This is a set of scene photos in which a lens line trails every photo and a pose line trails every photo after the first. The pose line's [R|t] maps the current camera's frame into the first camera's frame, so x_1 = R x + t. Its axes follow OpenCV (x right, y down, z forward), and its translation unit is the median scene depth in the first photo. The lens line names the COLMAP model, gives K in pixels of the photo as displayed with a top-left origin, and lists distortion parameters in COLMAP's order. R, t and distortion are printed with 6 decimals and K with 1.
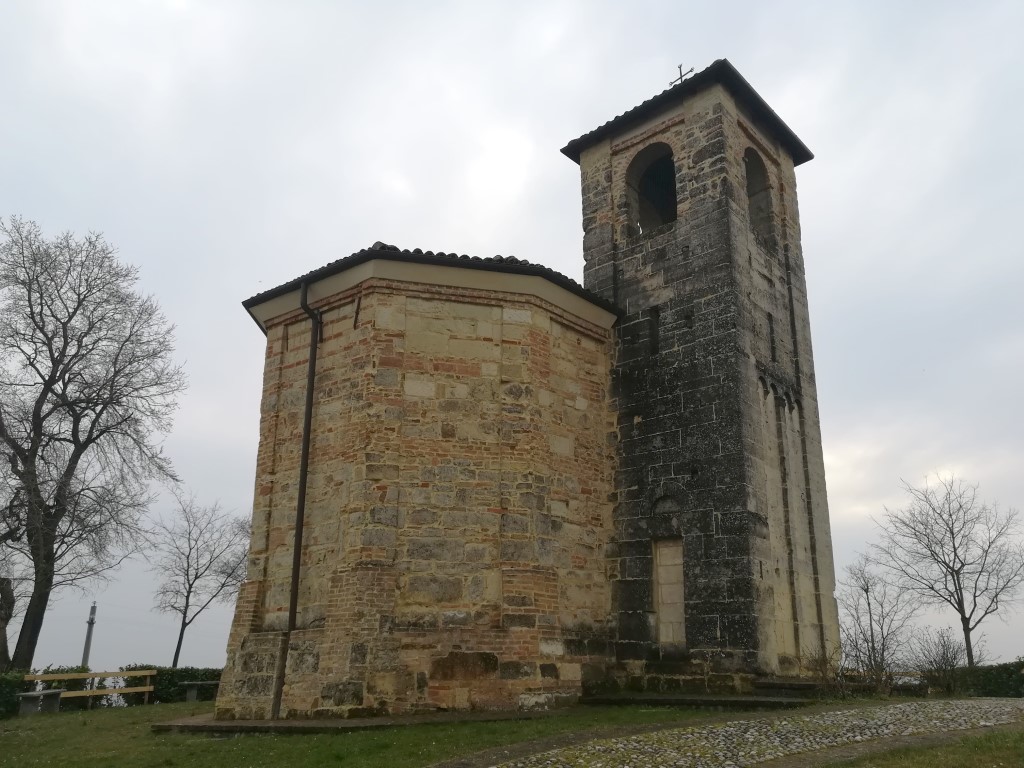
lens RADIAL K [[799.4, 0, 512.0], [0, 799.4, 384.0], [0, 0, 1]] dist [0.095305, -0.131310]
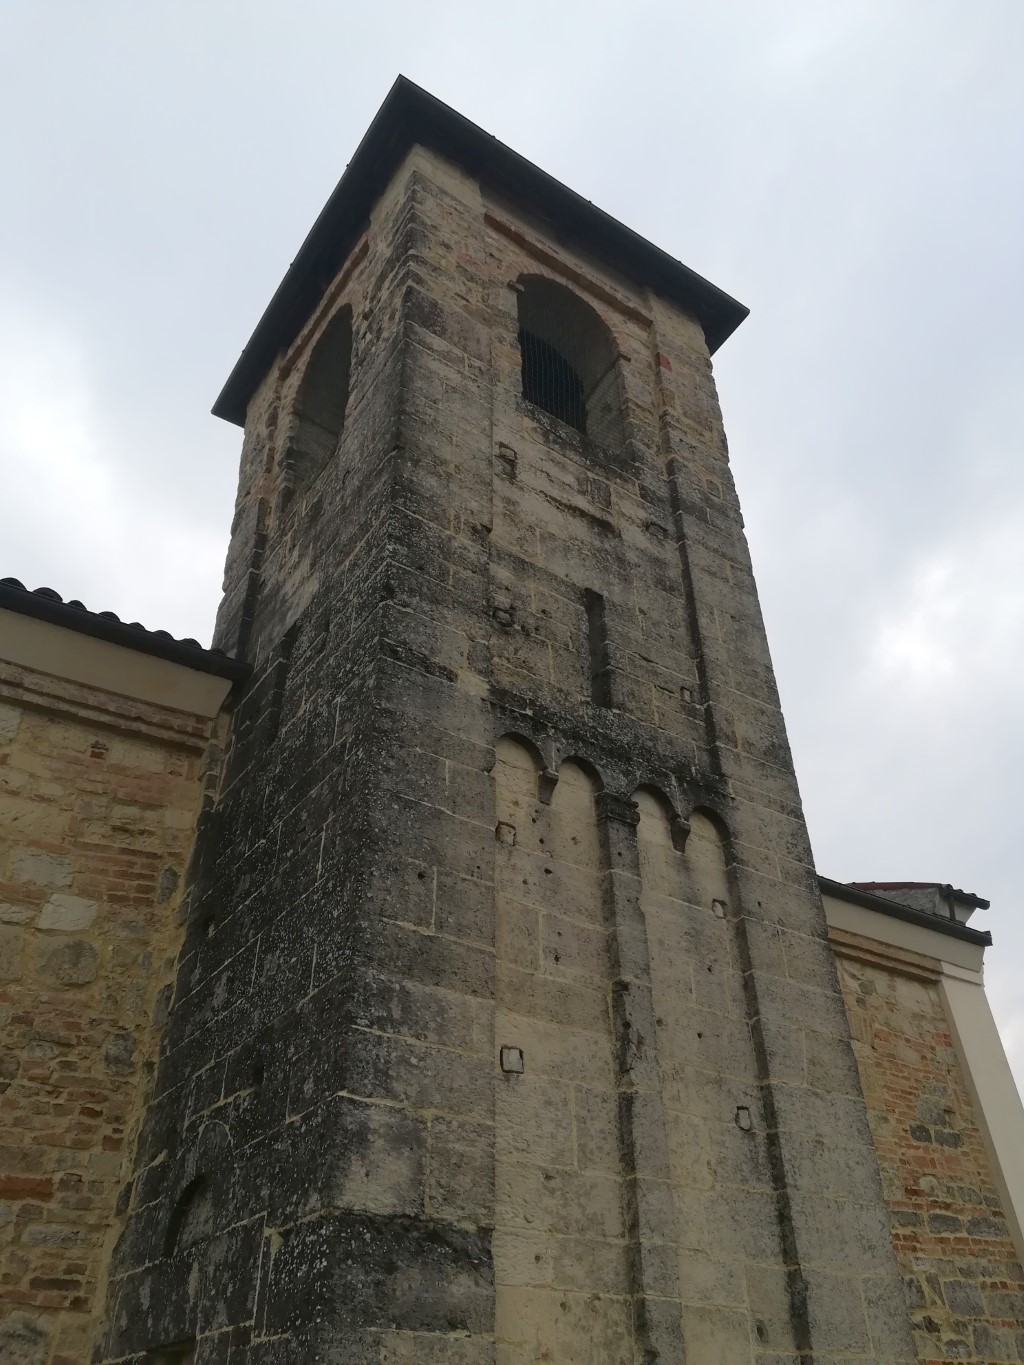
lens RADIAL K [[1065.7, 0, 512.0], [0, 1065.7, 682.5], [0, 0, 1]] dist [0.095305, -0.131310]
pose [[0.972620, -0.180154, -0.146813, 0.353057], [0.129503, 0.944696, -0.301293, 0.094152], [0.192973, 0.274031, 0.942161, 0.557174]]
